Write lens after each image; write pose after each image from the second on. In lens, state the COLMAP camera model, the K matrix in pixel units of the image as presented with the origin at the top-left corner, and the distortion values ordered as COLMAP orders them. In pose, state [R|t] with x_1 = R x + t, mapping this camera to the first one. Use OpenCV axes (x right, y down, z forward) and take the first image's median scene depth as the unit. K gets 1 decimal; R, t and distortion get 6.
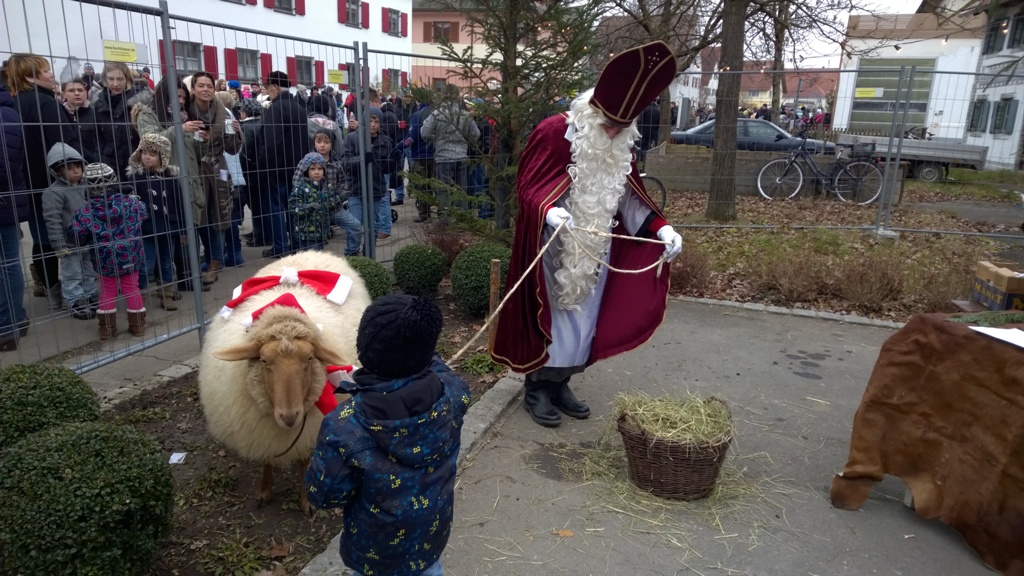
lens RADIAL K [[743.3, 0, 530.2], [0, 743.3, 284.9], [0, 0, 1]] dist [0.097639, -0.100293]
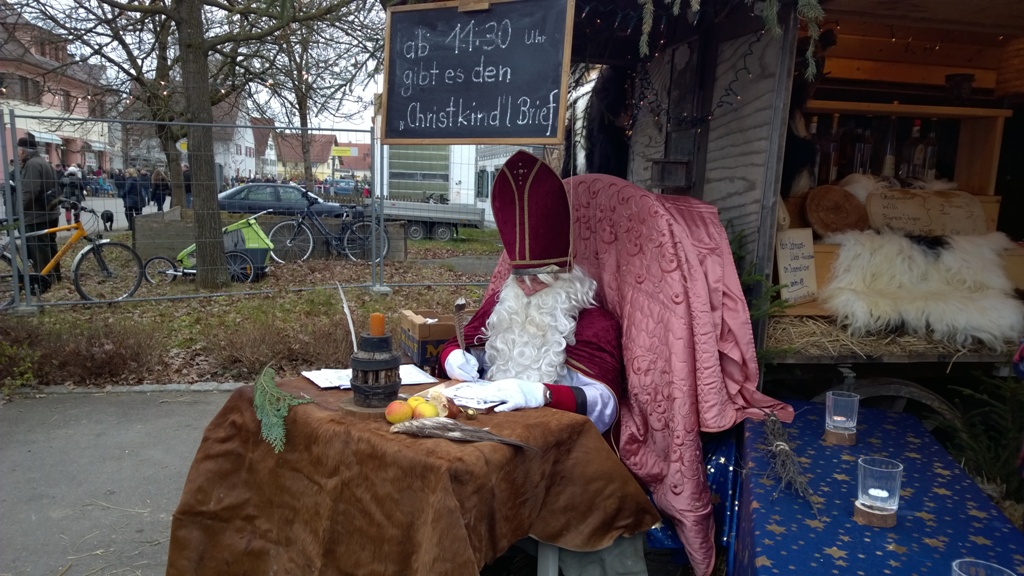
lens RADIAL K [[743.3, 0, 530.2], [0, 743.3, 284.9], [0, 0, 1]] dist [0.097639, -0.100293]
pose [[0.844753, -0.073174, 0.530130, 0.159630], [0.120182, 0.991245, -0.054687, 0.005771], [-0.521486, 0.109909, 0.846151, 0.076318]]
